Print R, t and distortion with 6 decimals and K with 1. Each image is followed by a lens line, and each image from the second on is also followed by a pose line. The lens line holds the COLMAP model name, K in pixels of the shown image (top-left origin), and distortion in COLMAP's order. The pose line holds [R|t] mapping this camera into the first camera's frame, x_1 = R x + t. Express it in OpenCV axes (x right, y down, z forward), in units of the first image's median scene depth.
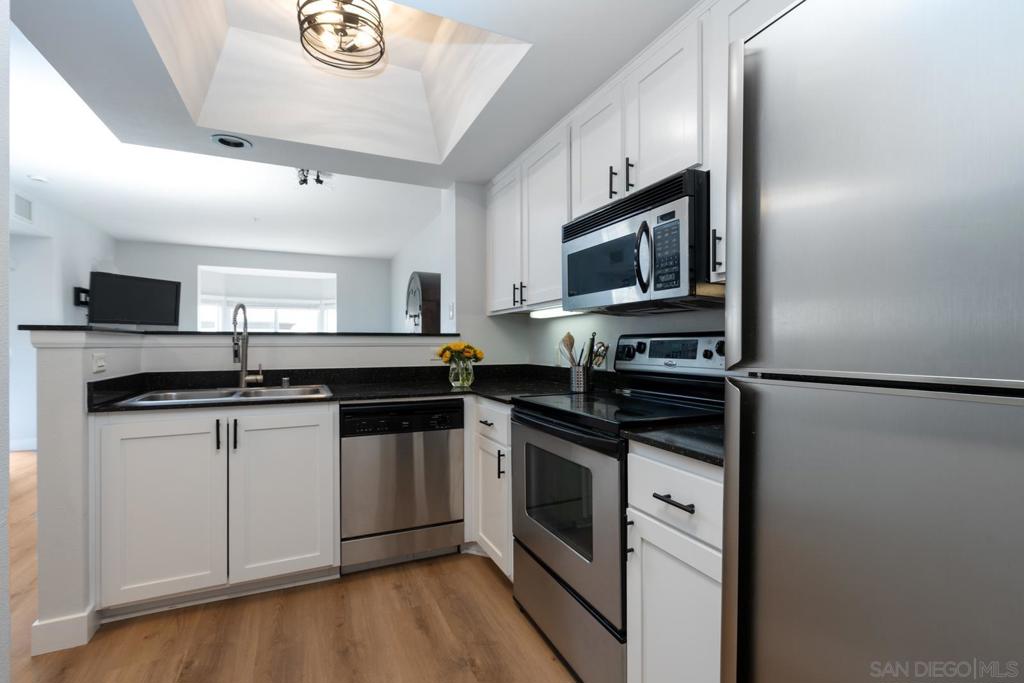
lens RADIAL K [[460.3, 0, 512.0], [0, 460.3, 341.5], [0, 0, 1]] dist [-0.000566, 0.000036]
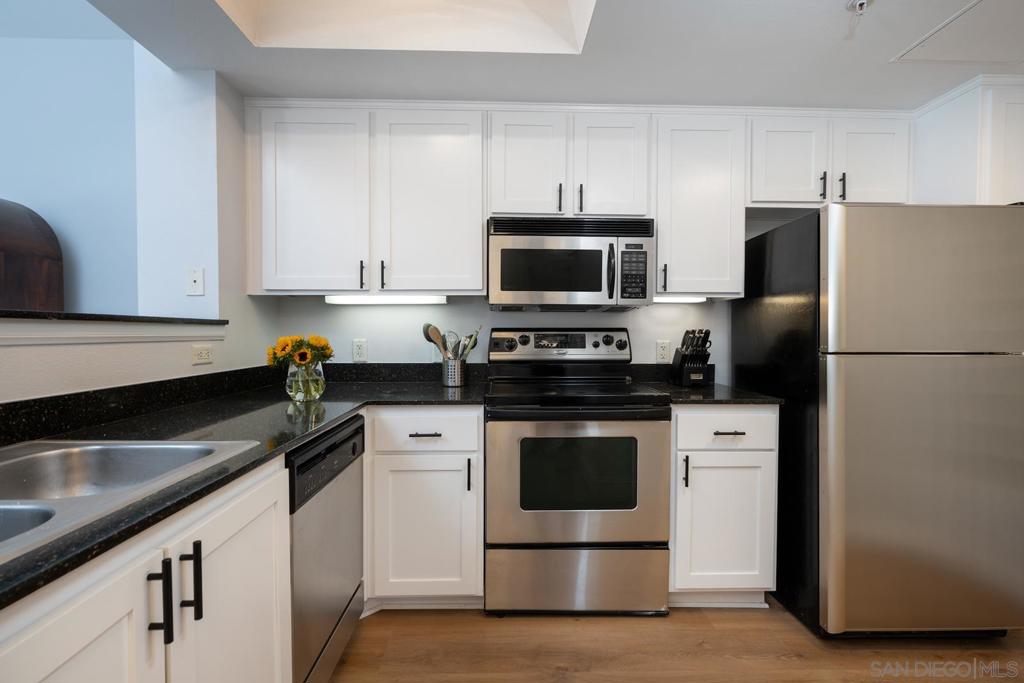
lens RADIAL K [[460.3, 0, 512.0], [0, 460.3, 341.5], [0, 0, 1]] dist [-0.000566, 0.000036]
pose [[0.383360, -0.015608, 0.923467, -0.907648], [-0.007839, 0.999766, 0.020151, -0.006699], [-0.923566, -0.014964, 0.383148, 0.664957]]
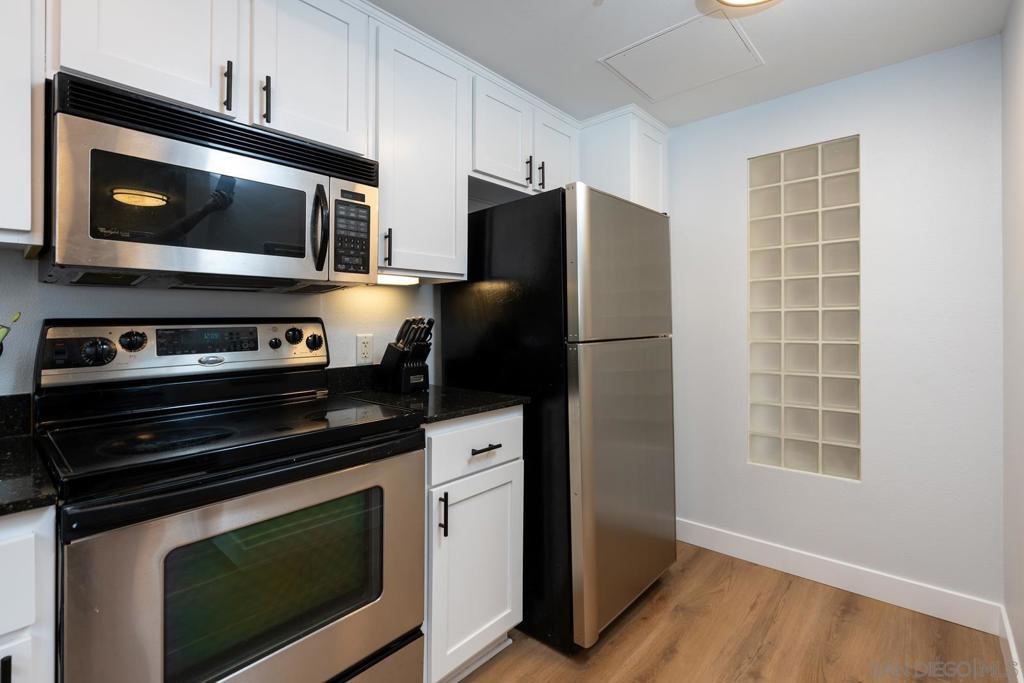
lens RADIAL K [[473.0, 0, 510.2], [0, 473.0, 314.0], [0, 0, 1]] dist [-0.000776, -0.000004]
pose [[-0.411555, 0.022328, 0.911111, -0.555784], [0.009652, 0.999751, -0.020141, -0.005518], [-0.911334, 0.000505, -0.411668, 0.913266]]
